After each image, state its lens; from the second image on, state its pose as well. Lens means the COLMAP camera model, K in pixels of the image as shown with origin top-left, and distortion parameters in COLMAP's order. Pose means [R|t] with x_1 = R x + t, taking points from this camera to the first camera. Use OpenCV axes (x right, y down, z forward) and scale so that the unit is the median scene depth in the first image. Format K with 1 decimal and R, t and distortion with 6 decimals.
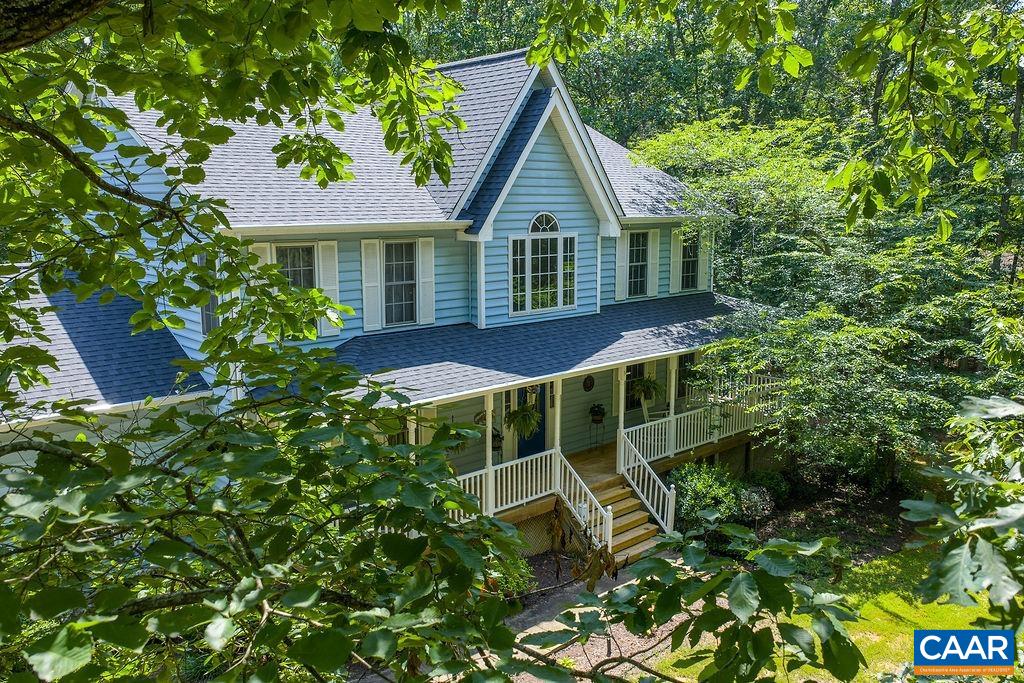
lens RADIAL K [[867.5, 0, 512.0], [0, 867.5, 341.5], [0, 0, 1]] dist [0.003495, 0.001819]
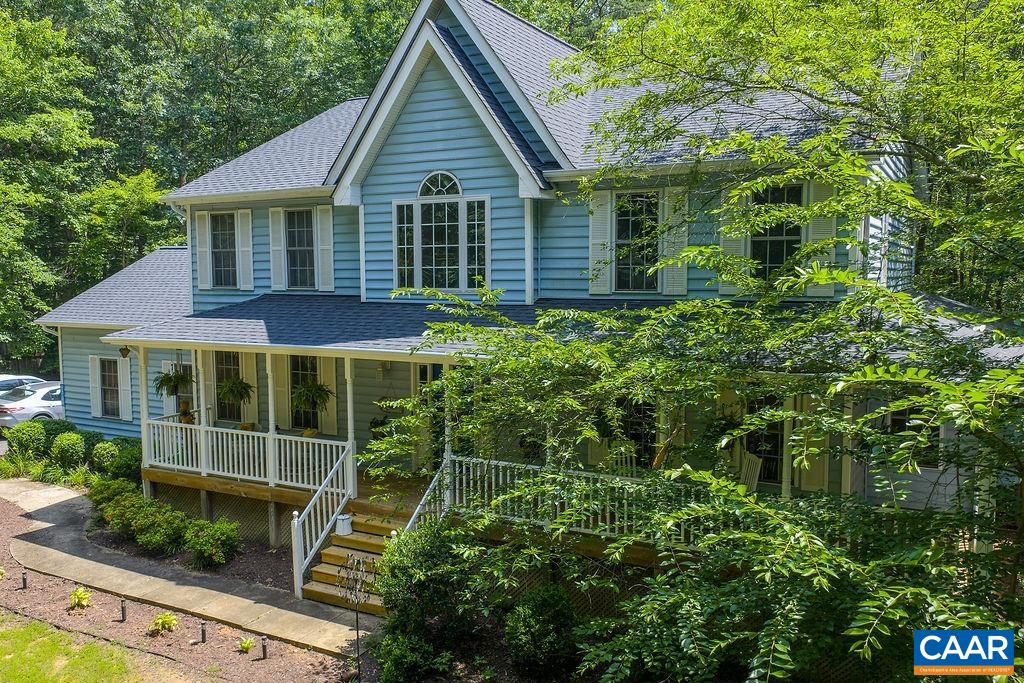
lens RADIAL K [[867.5, 0, 512.0], [0, 867.5, 341.5], [0, 0, 1]] dist [0.003495, 0.001819]
pose [[0.292400, 0.084453, -0.952560, 0.868826], [-0.145823, 0.988381, 0.042867, -0.034531], [0.945113, 0.126371, 0.301318, 0.846433]]
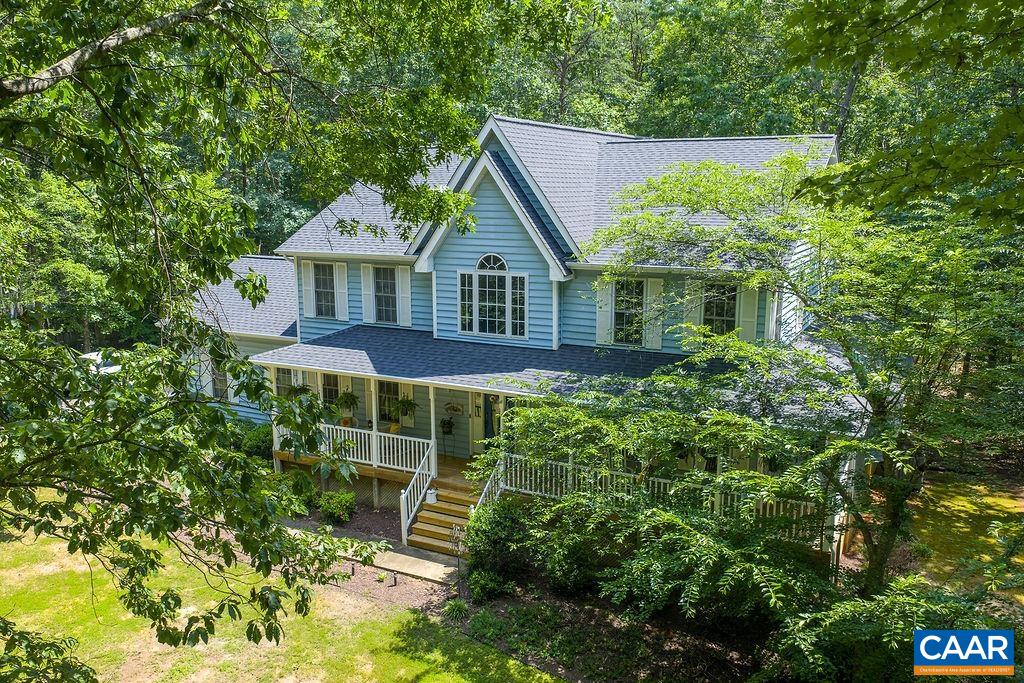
lens RADIAL K [[867.5, 0, 512.0], [0, 867.5, 341.5], [0, 0, 1]] dist [0.003495, 0.001819]
pose [[0.310368, 0.176786, -0.934034, 1.190105], [-0.145144, 0.979848, 0.137227, -0.200121], [0.939471, 0.092978, 0.329773, 0.652976]]
